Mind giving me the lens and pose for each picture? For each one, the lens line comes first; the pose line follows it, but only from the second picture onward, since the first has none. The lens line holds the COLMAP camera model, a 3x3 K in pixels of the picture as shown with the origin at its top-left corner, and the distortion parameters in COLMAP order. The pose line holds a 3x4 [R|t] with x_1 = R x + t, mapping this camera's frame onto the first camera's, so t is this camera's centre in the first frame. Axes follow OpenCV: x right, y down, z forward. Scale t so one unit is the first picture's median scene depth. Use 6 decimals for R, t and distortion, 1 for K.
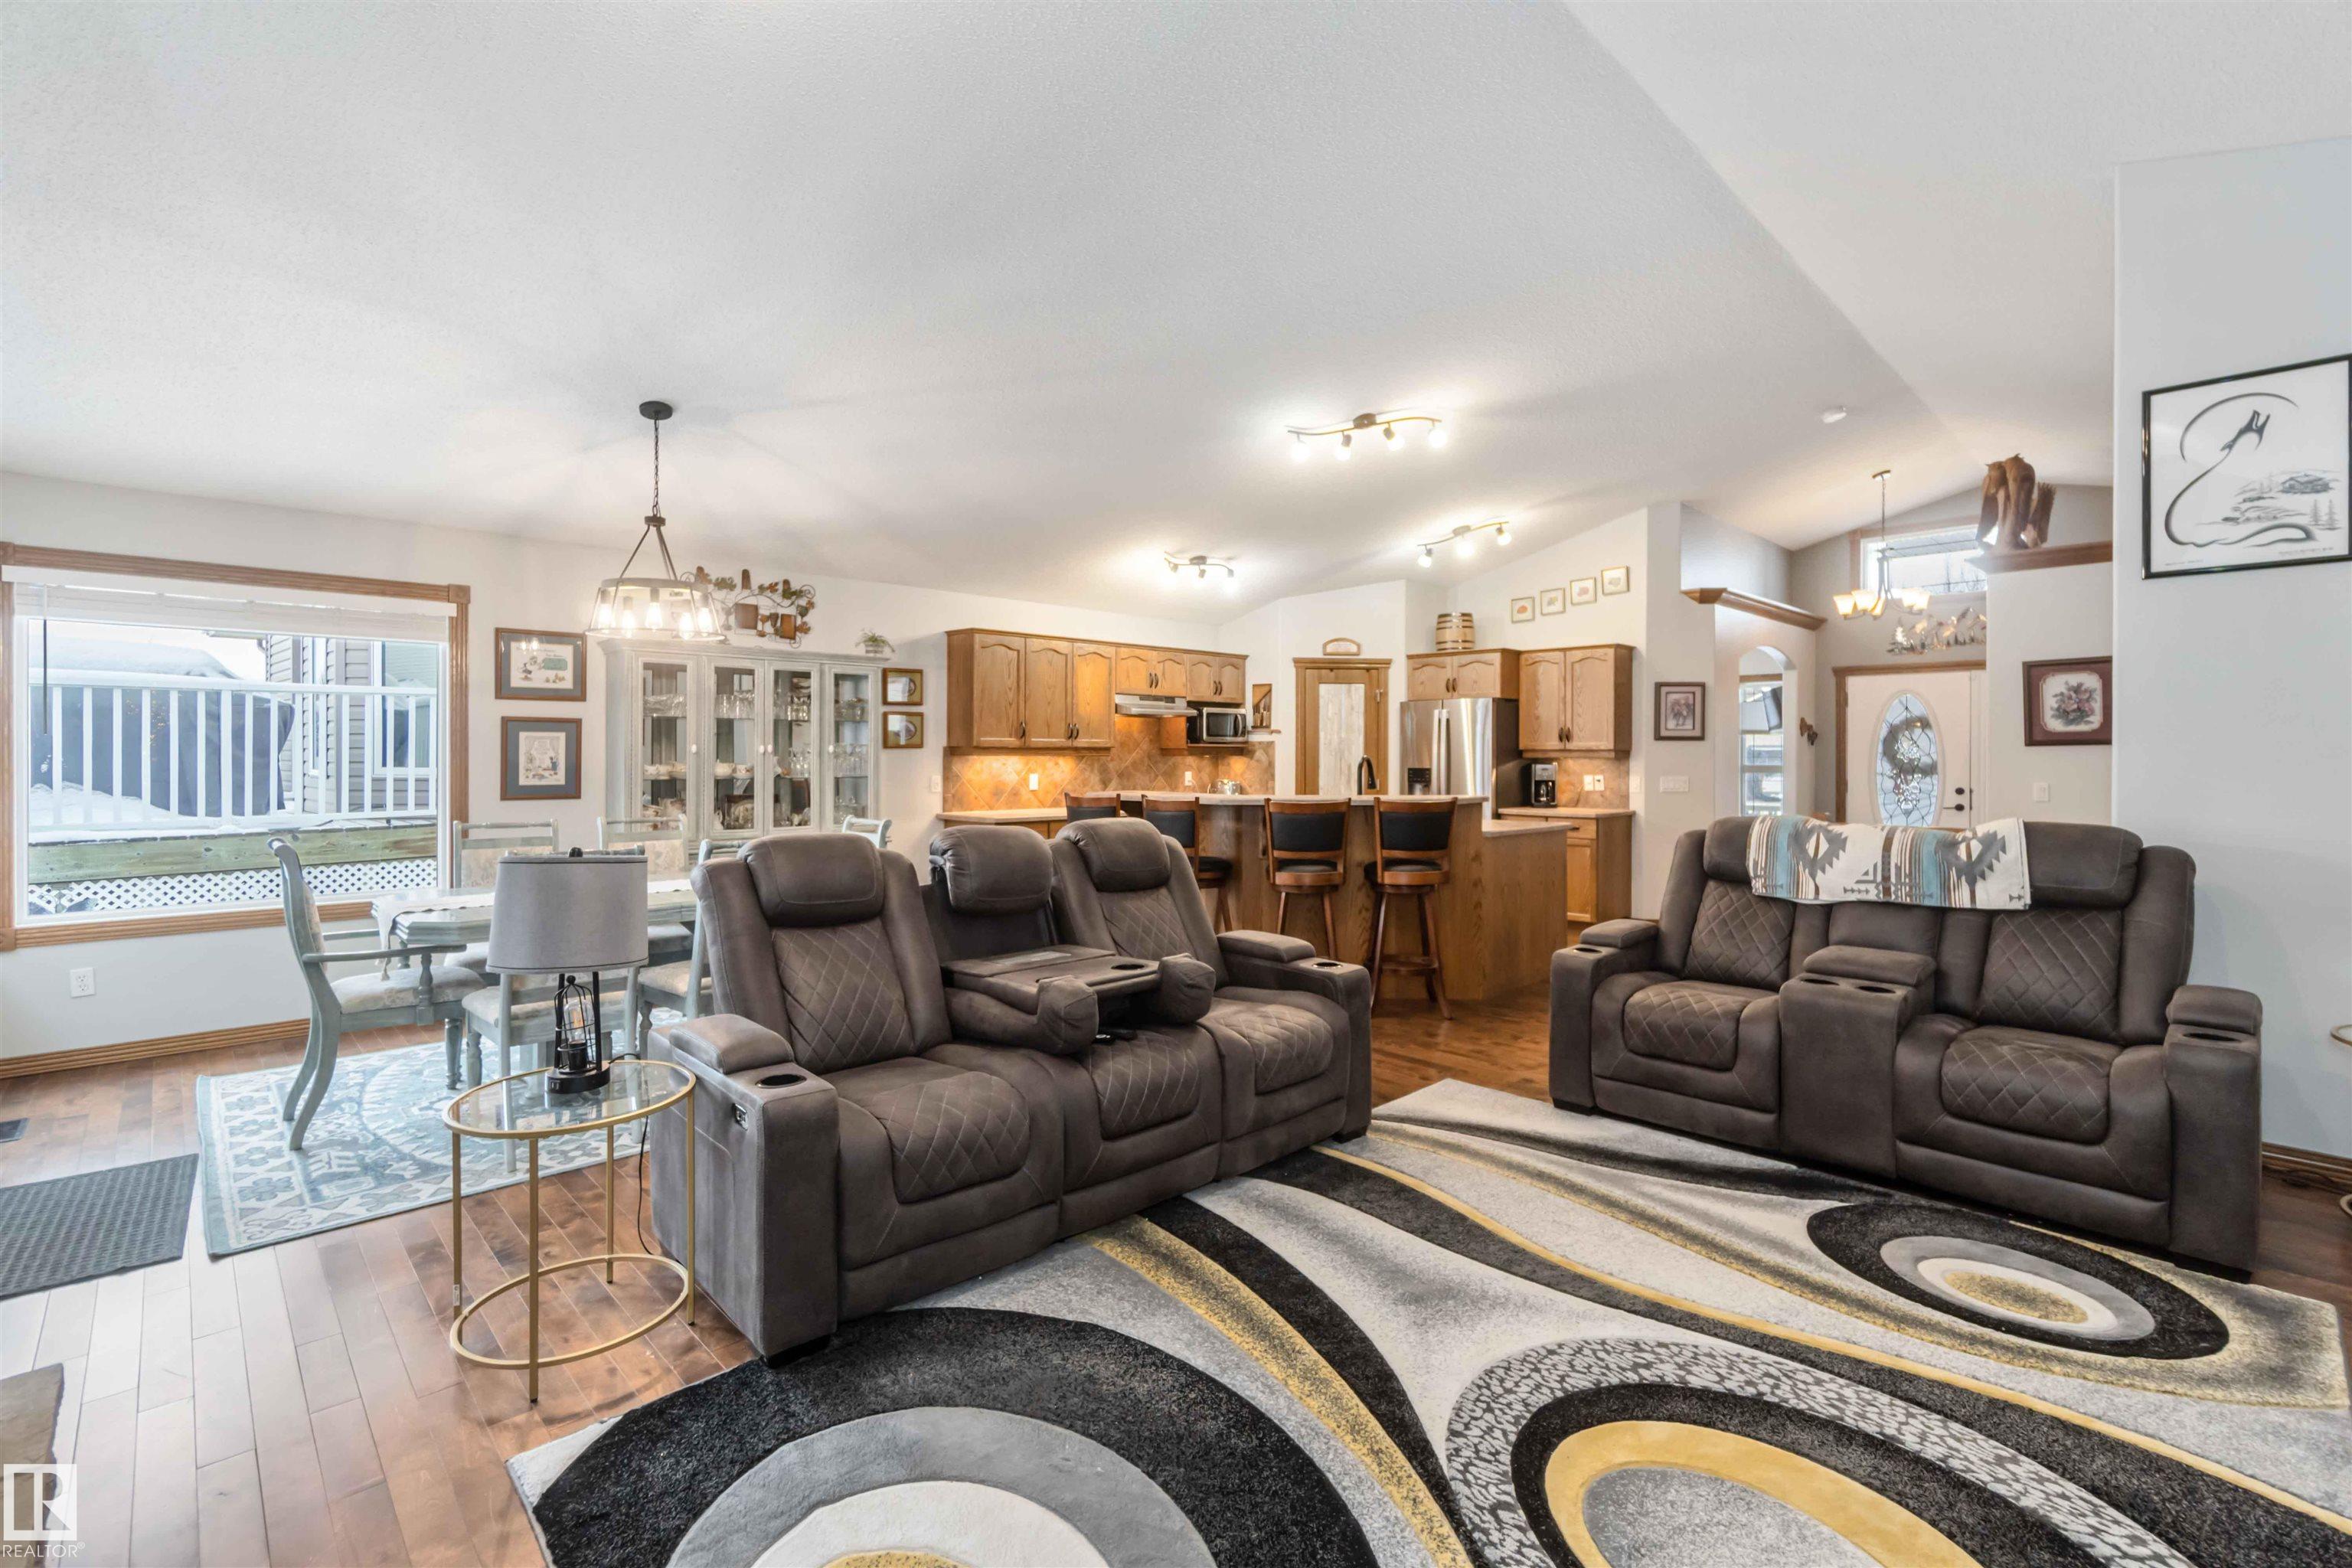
lens RADIAL K [[1033.0, 0, 1167.4], [0, 1033.0, 757.2], [0, 0, 1]] dist [-0.001128, -0.000418]
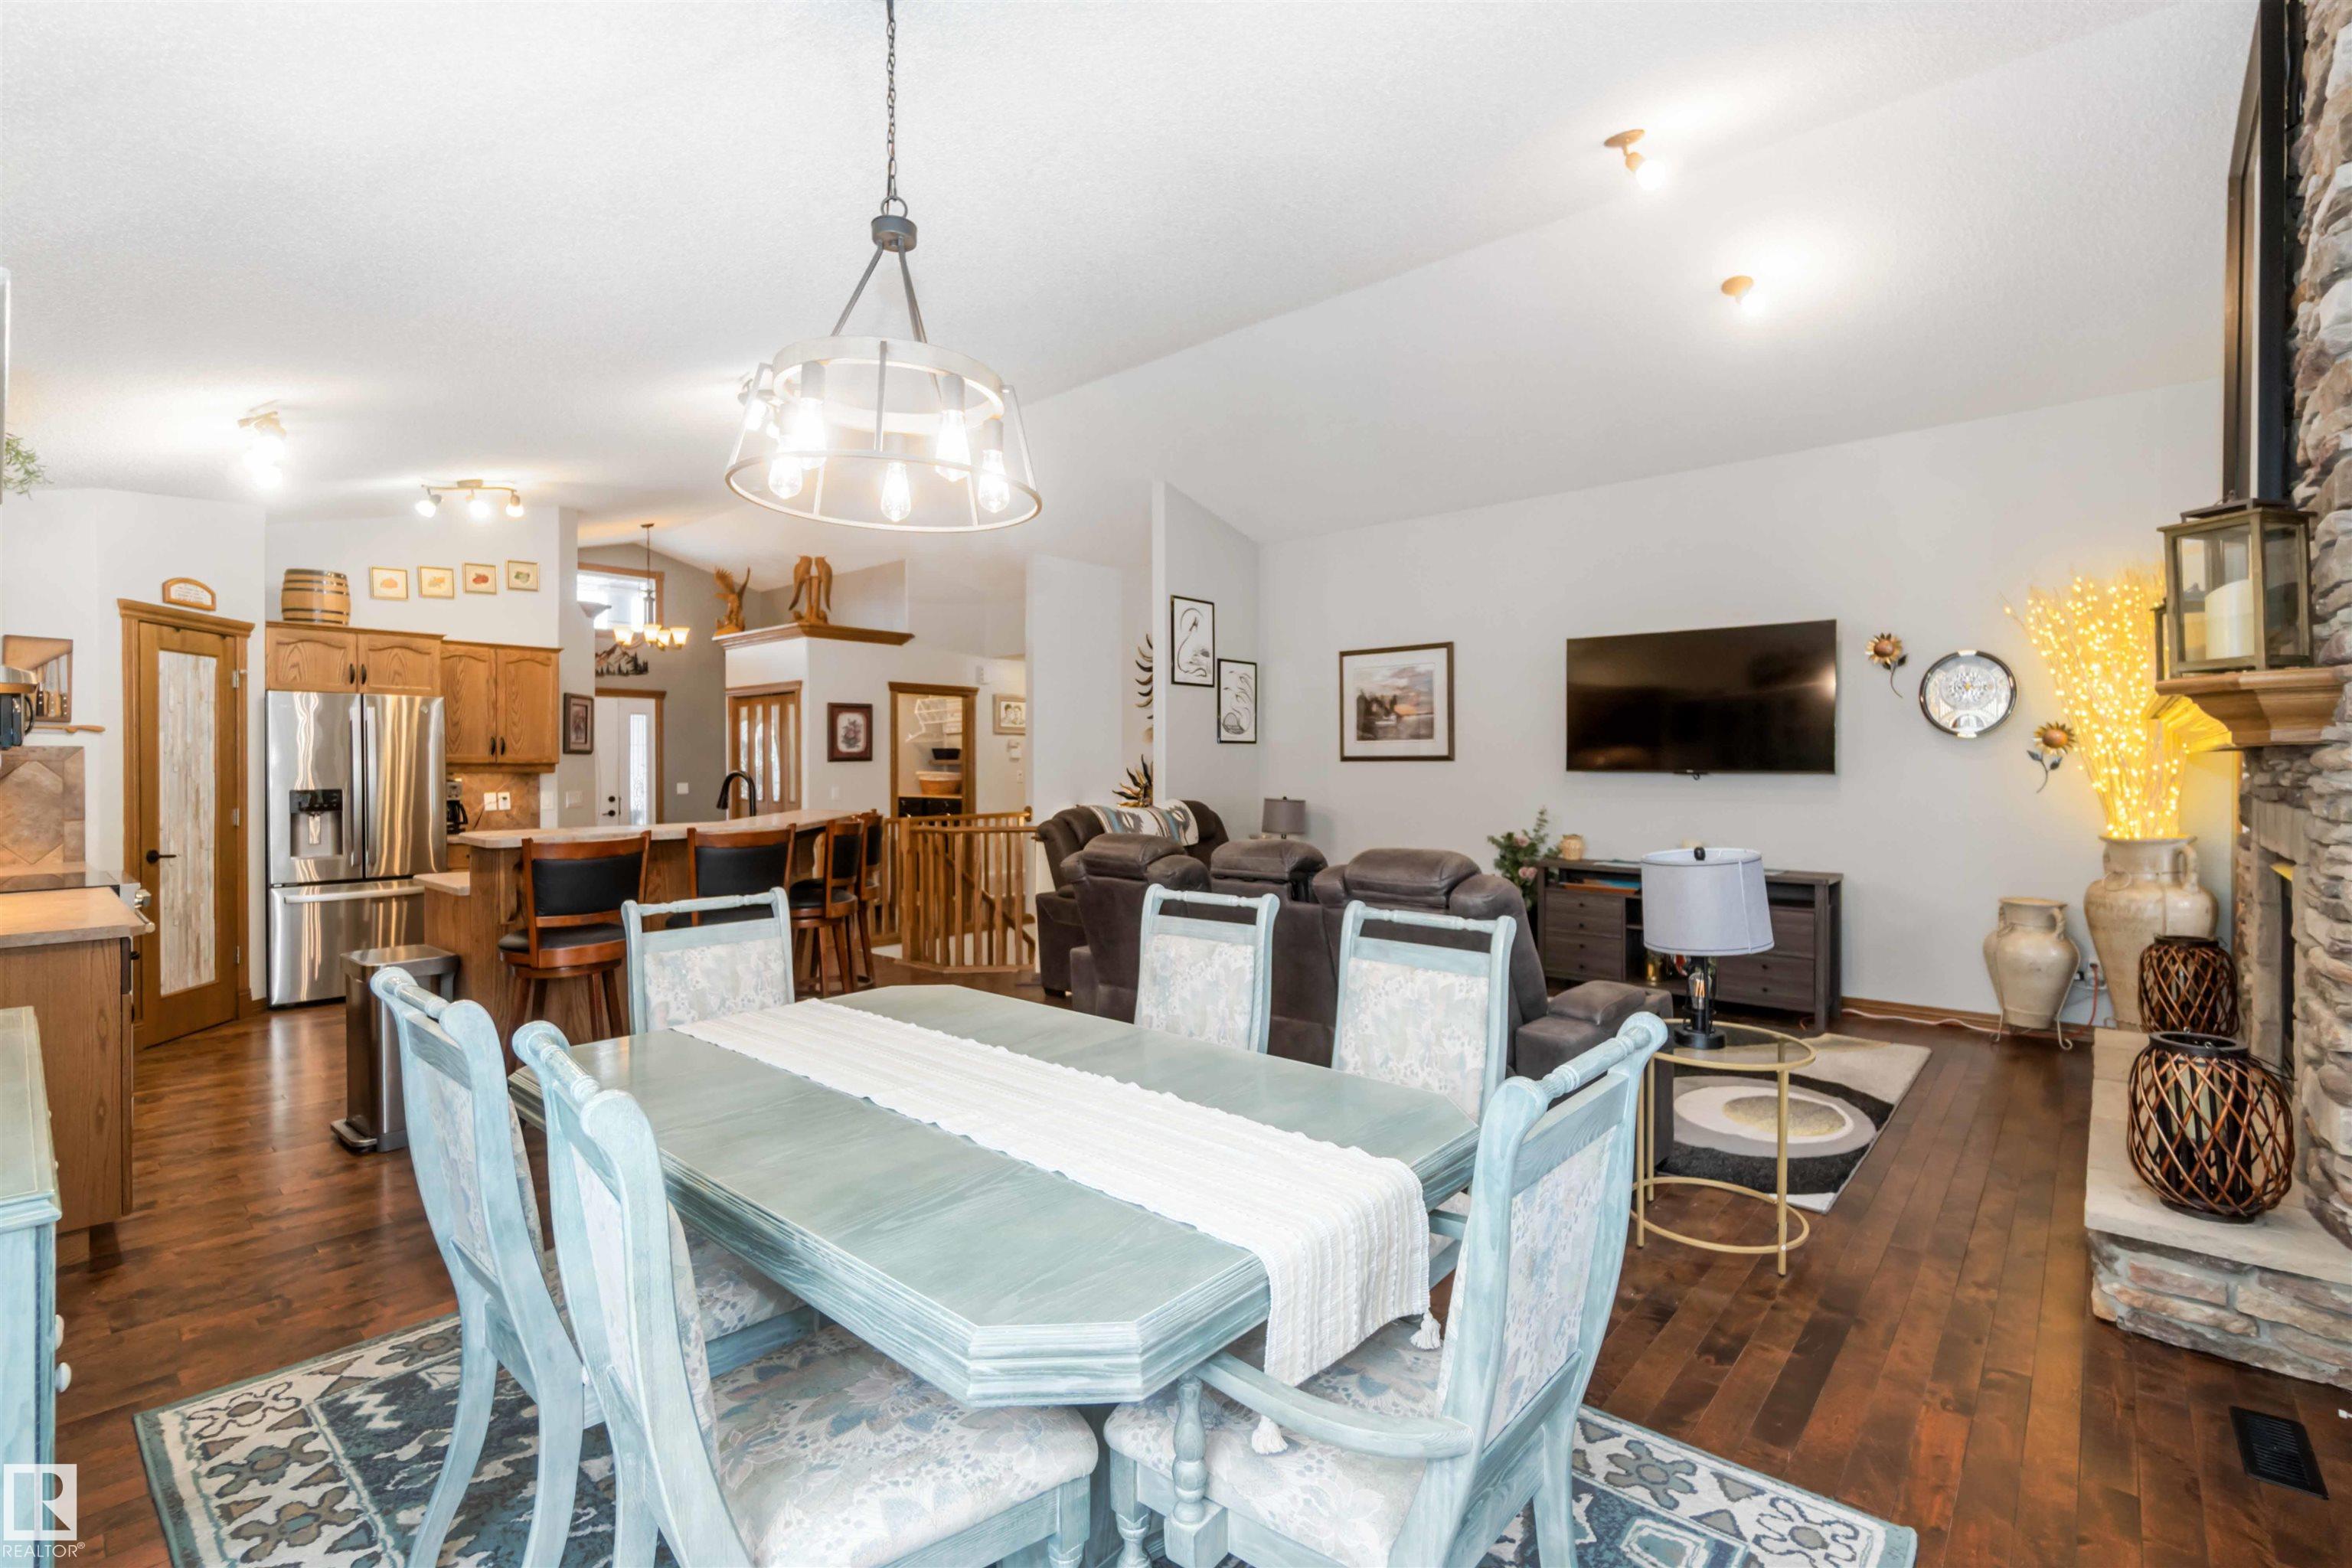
lens RADIAL K [[1050.2, 0, 1164.7], [0, 1050.2, 770.1], [0, 0, 1]] dist [-0.001621, -0.001205]
pose [[-0.071150, -0.004751, 0.997454, -0.581192], [0.004838, 0.999975, 0.005109, -0.003930], [-0.997454, 0.005190, -0.071125, 0.568118]]
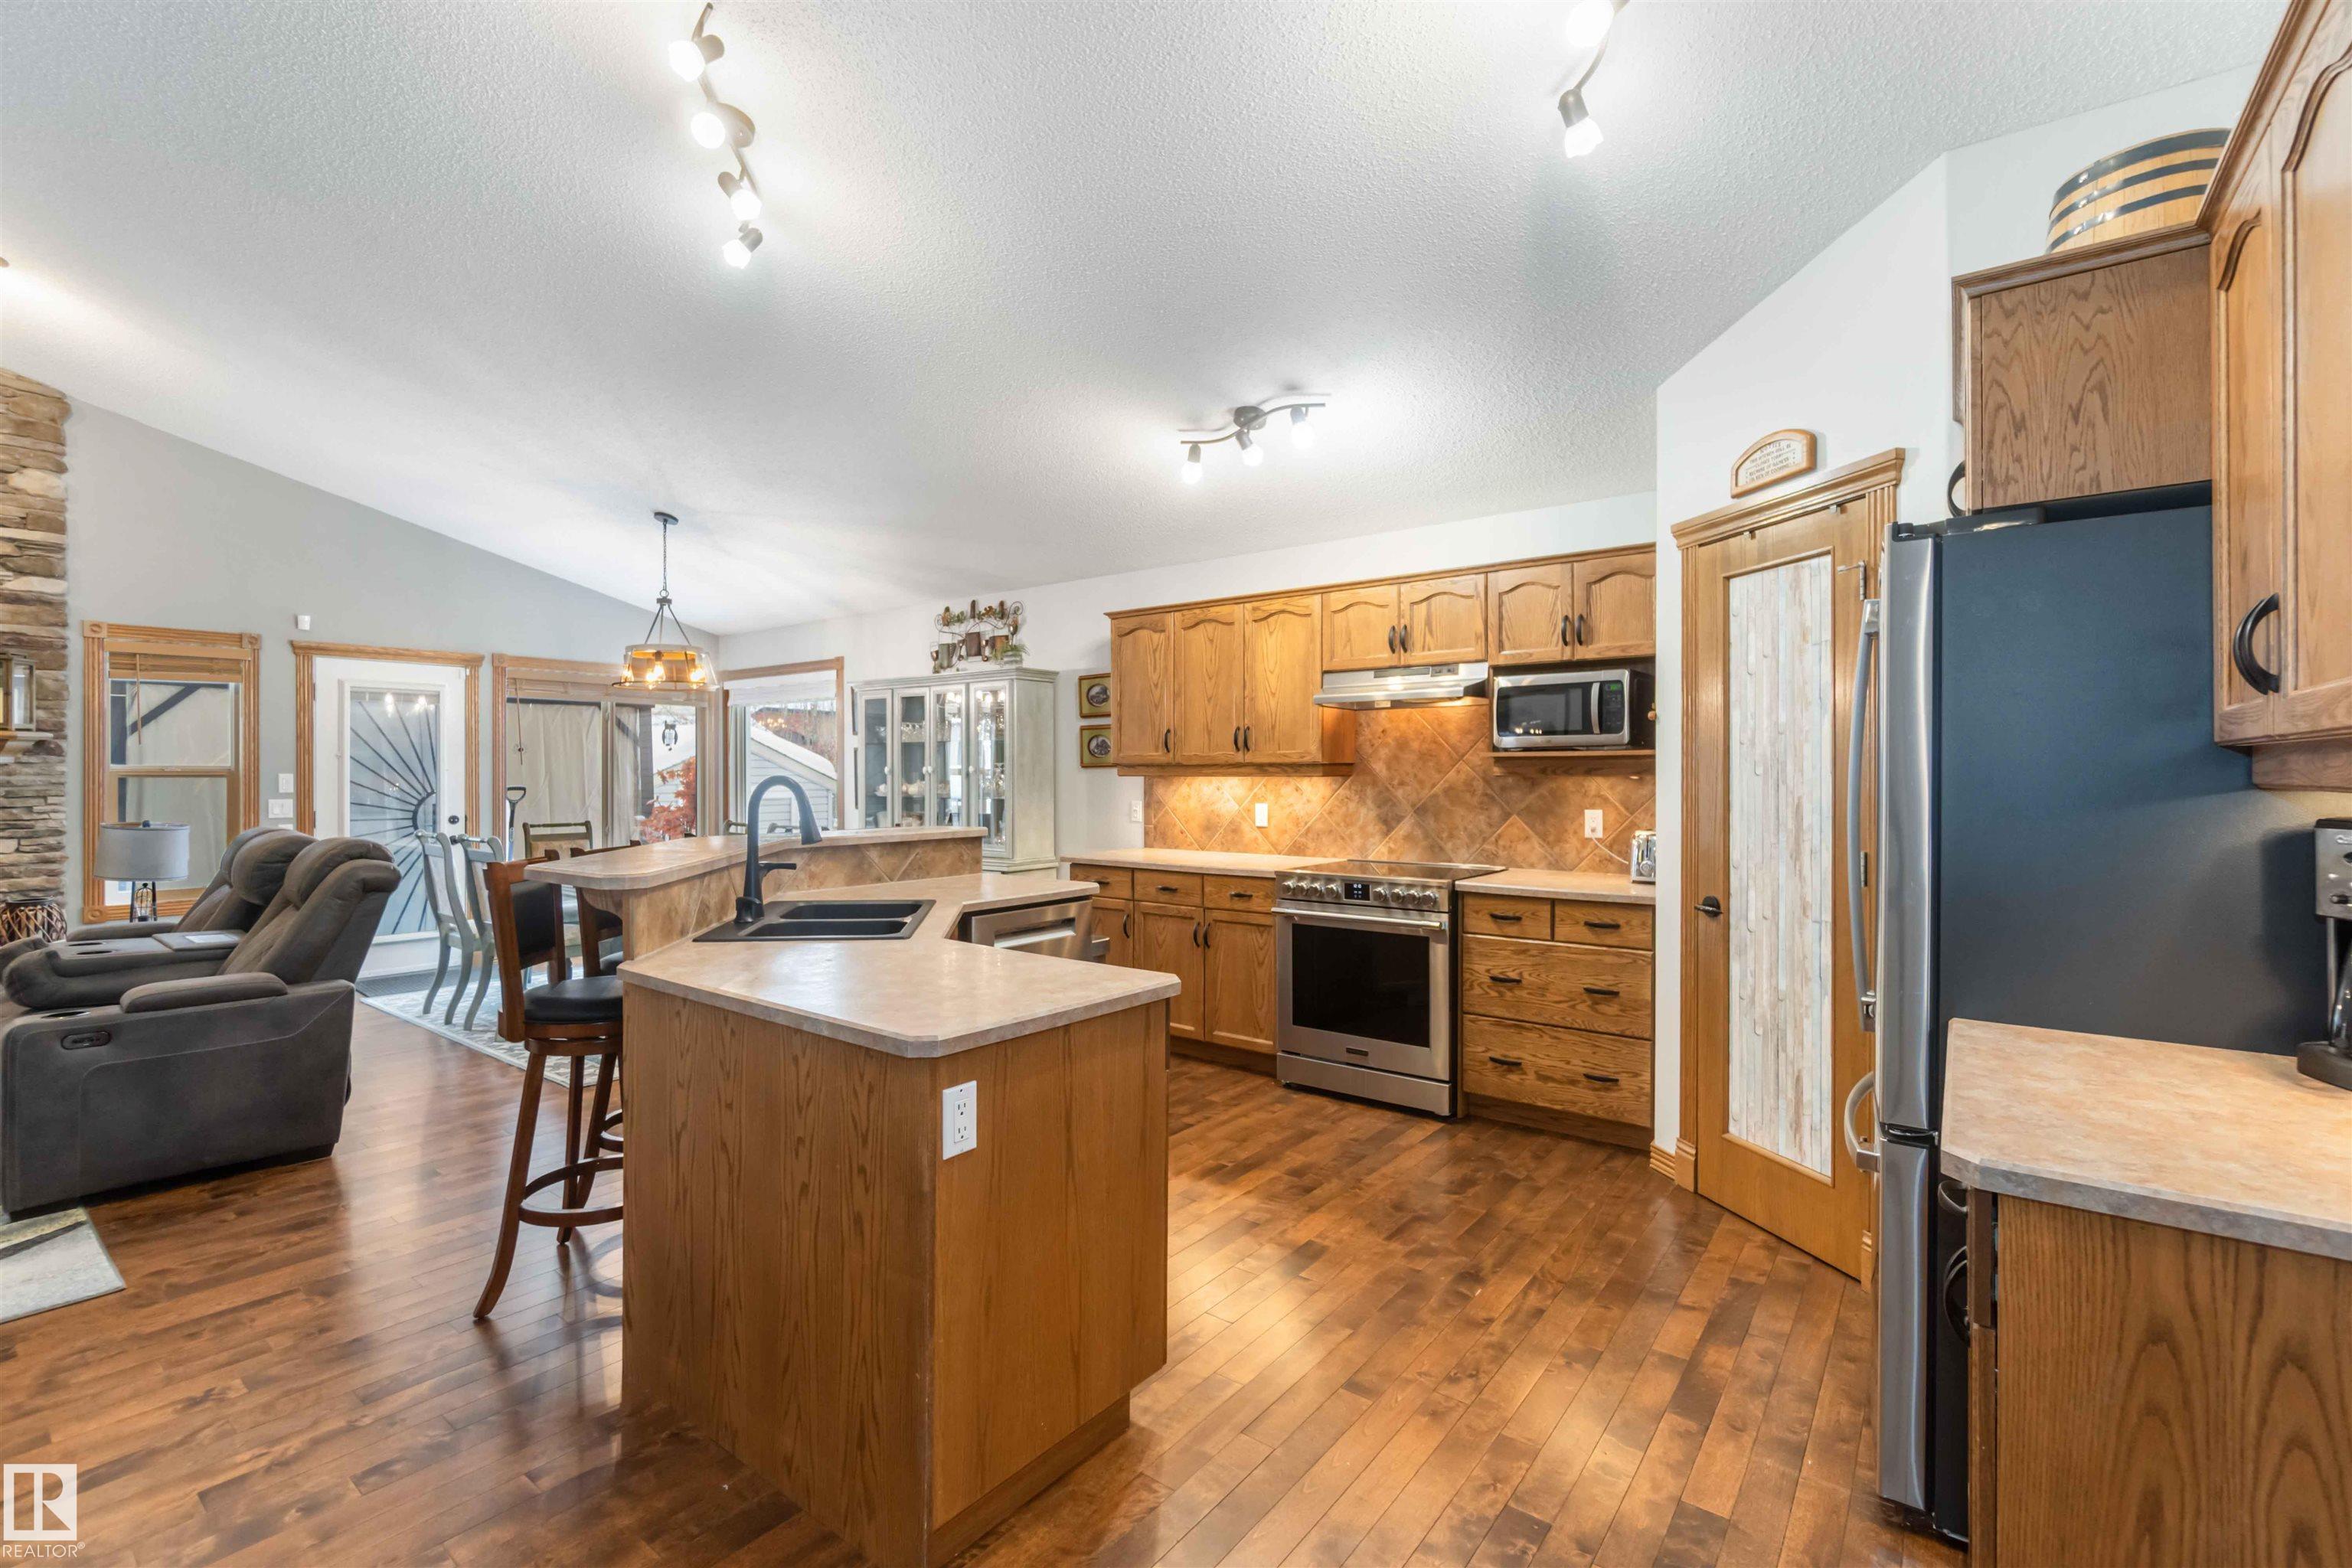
lens RADIAL K [[1032.4, 0, 1171.9], [0, 1032.4, 779.1], [0, 0, 1]] dist [-0.003731, -0.000479]
pose [[0.145881, 0.002646, -0.989299, 0.574202], [-0.001905, 0.999995, 0.002393, -0.001219], [0.989300, 0.001536, 0.145885, 0.899676]]
